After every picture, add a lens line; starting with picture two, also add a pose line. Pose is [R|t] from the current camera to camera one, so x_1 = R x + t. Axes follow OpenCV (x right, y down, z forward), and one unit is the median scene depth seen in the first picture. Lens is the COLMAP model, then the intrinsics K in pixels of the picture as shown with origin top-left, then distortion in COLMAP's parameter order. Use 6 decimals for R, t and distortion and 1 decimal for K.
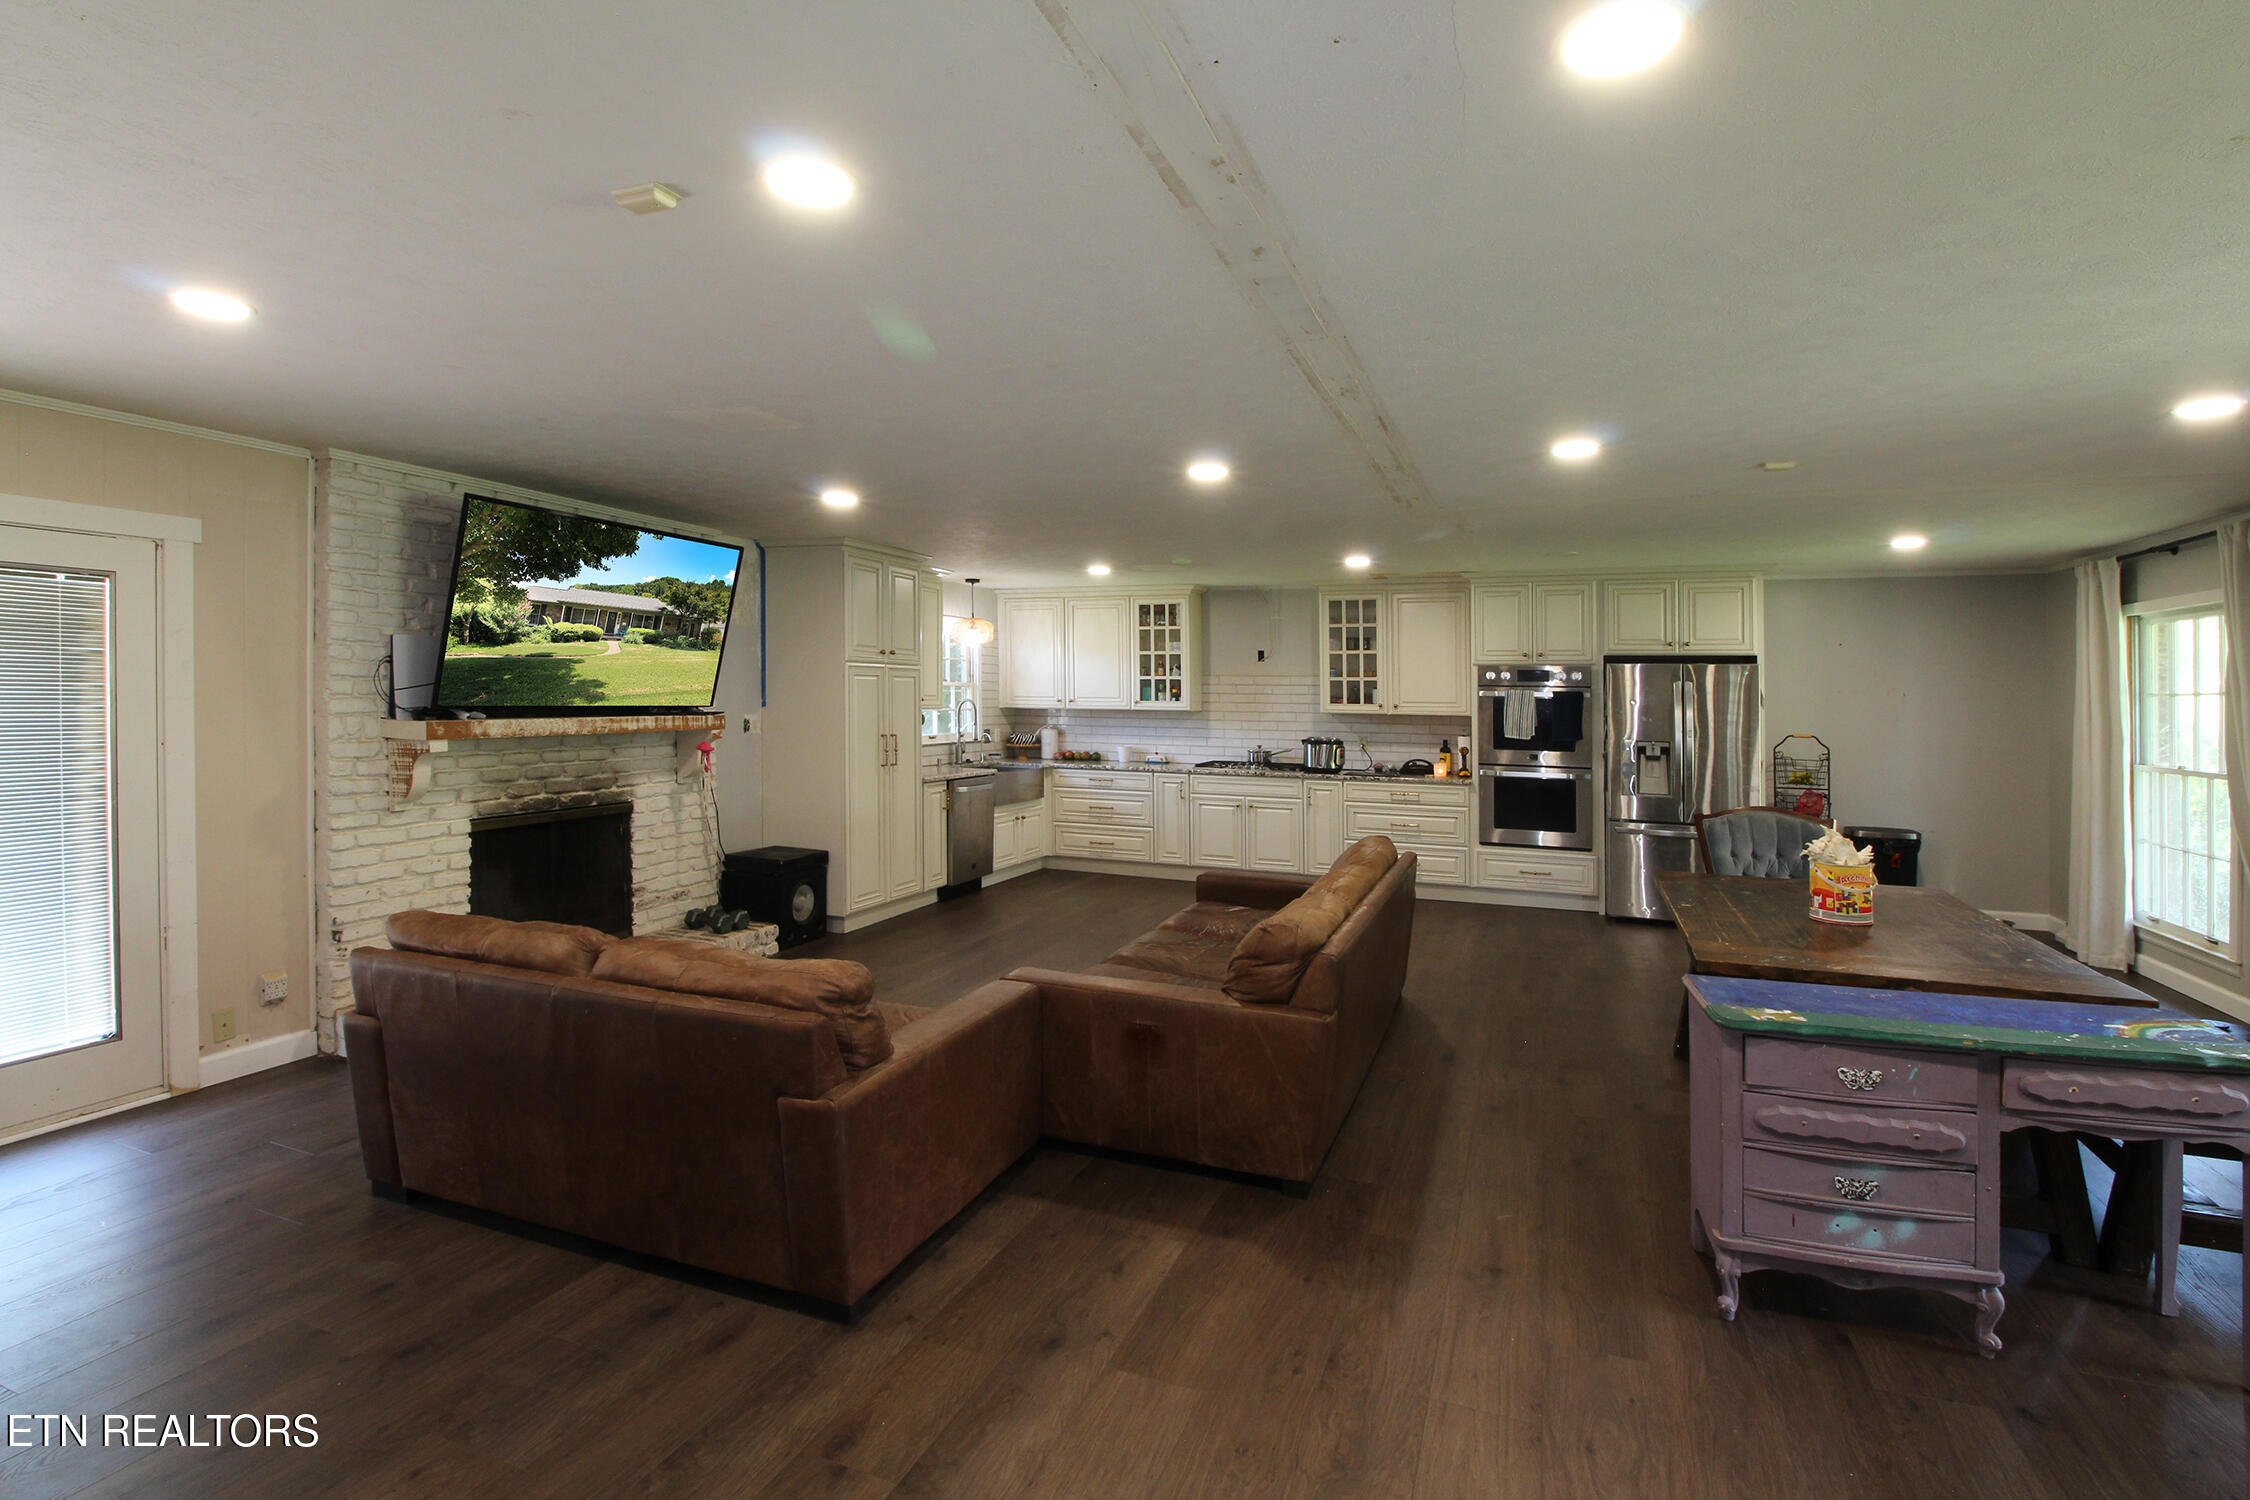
lens RADIAL K [[1069.0, 0, 1149.2], [0, 1069.0, 712.3], [0, 0, 1]] dist [0.000785, -0.011887]
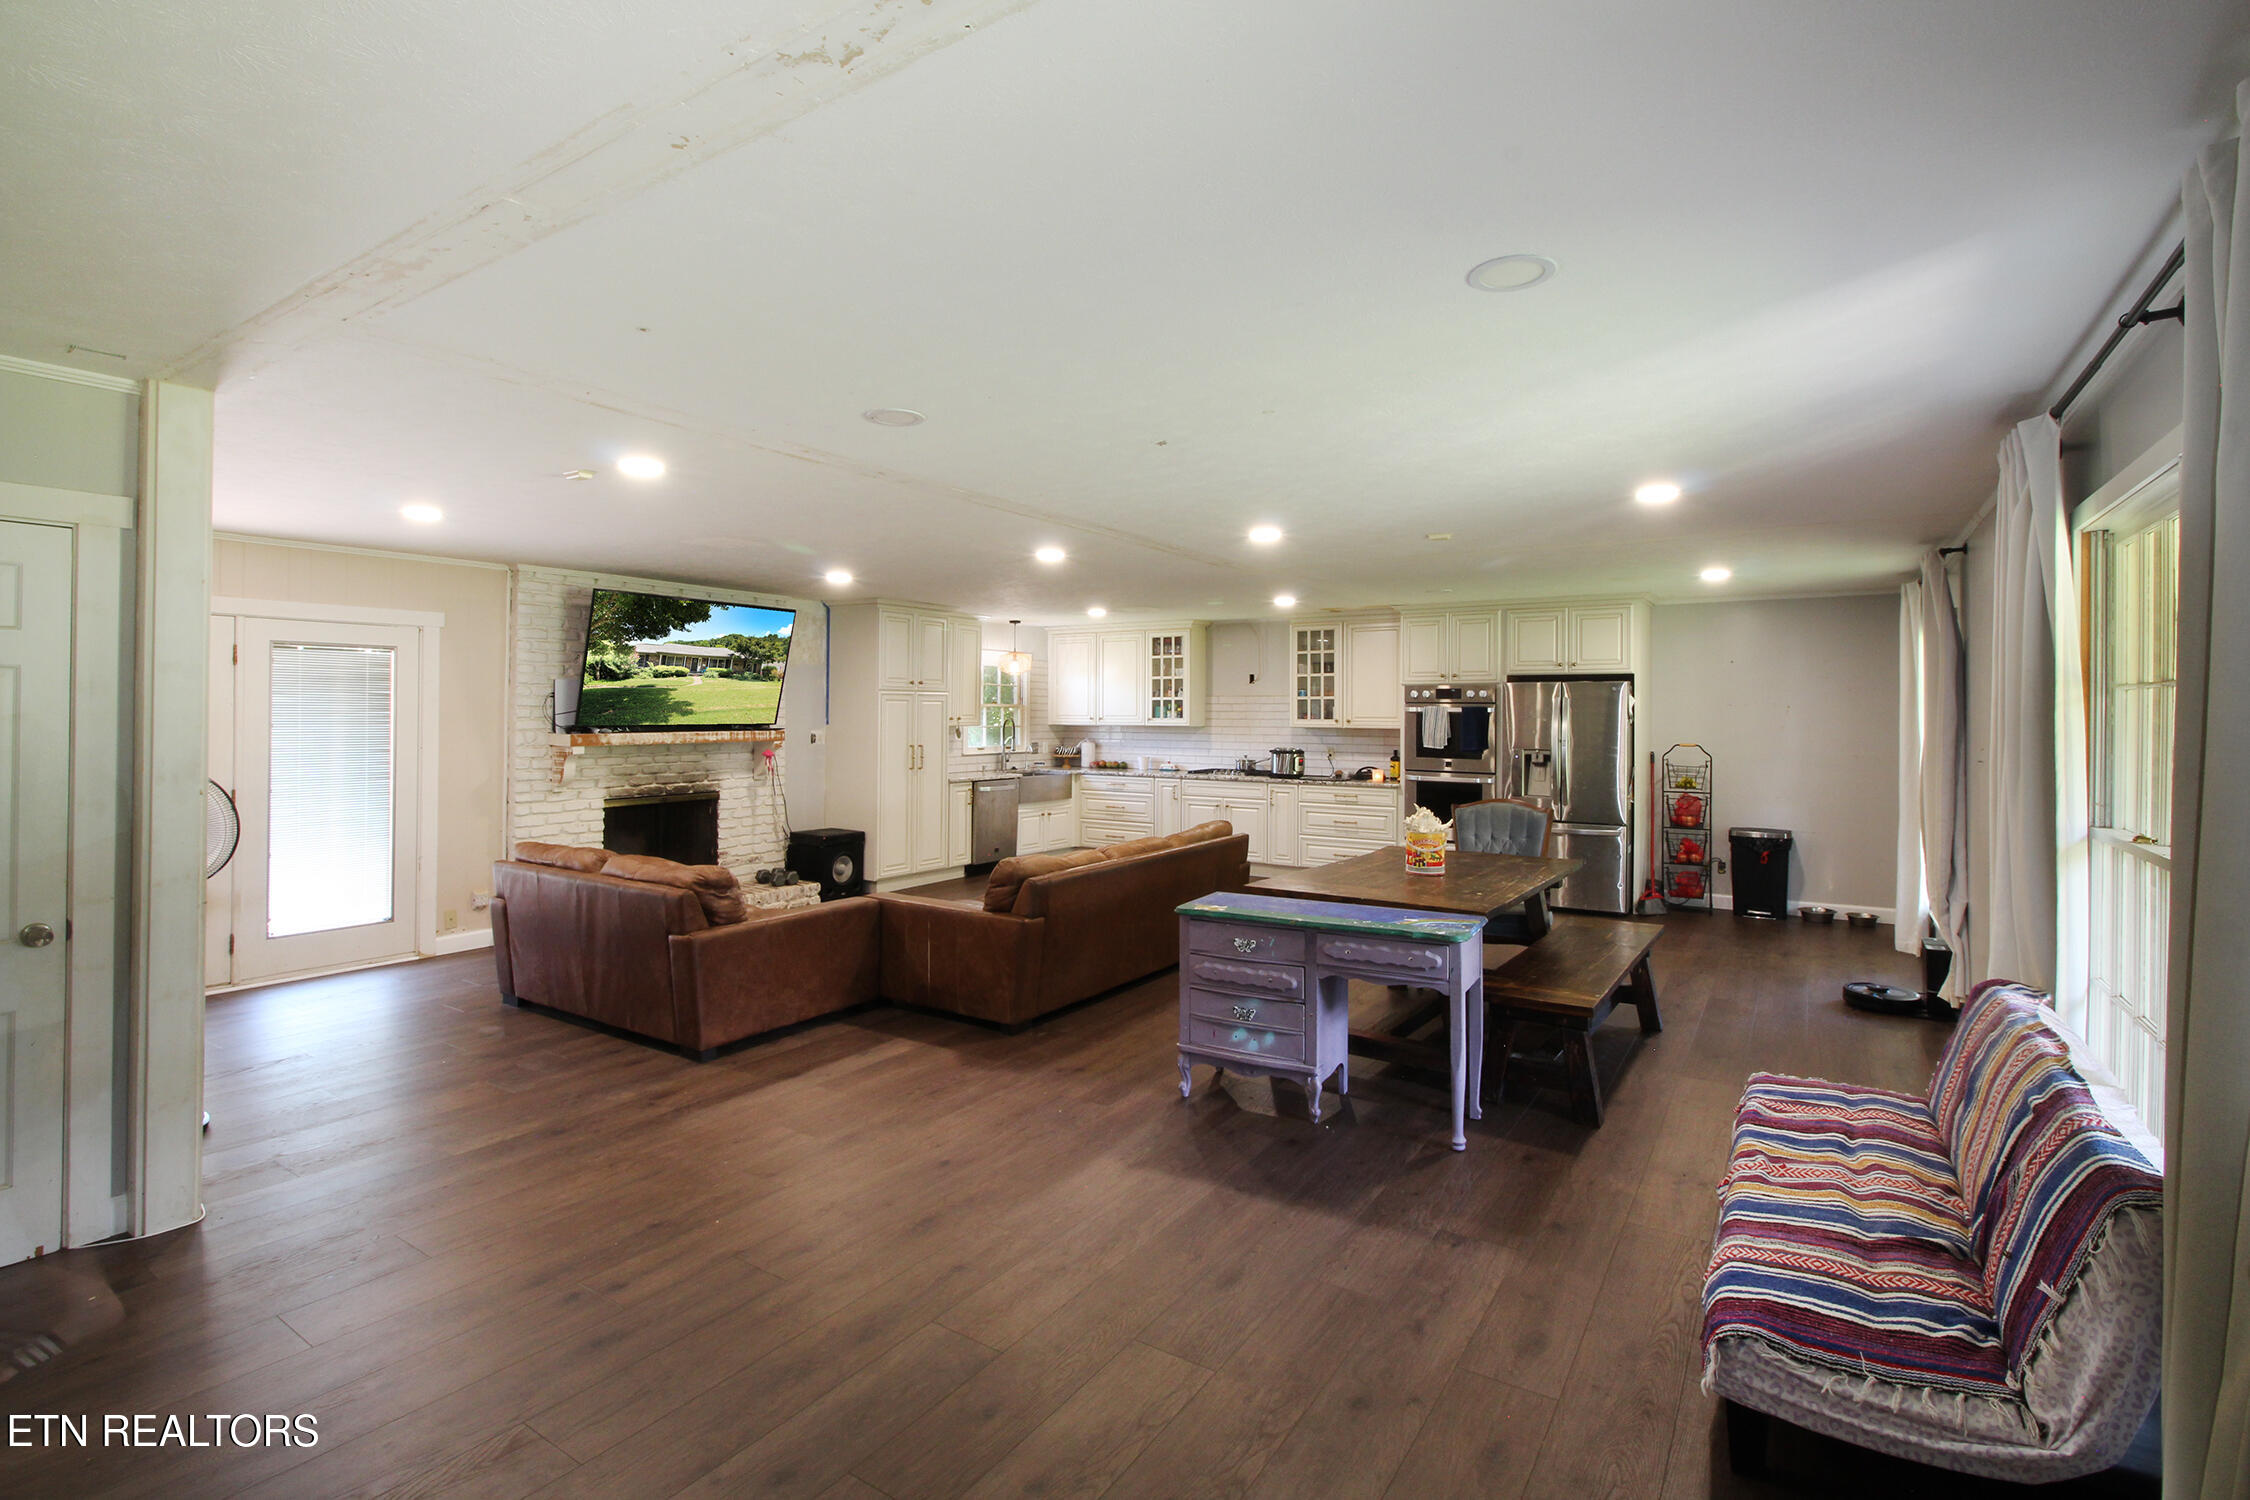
lens RADIAL K [[1069.0, 0, 1119.3], [0, 1069.0, 712.6], [0, 0, 1]] dist [0.000785, -0.011887]
pose [[0.974482, -0.008549, -0.224305, 0.370445], [0.004565, 0.999823, -0.018274, 0.008034], [0.224421, 0.016784, 0.974348, -0.277883]]
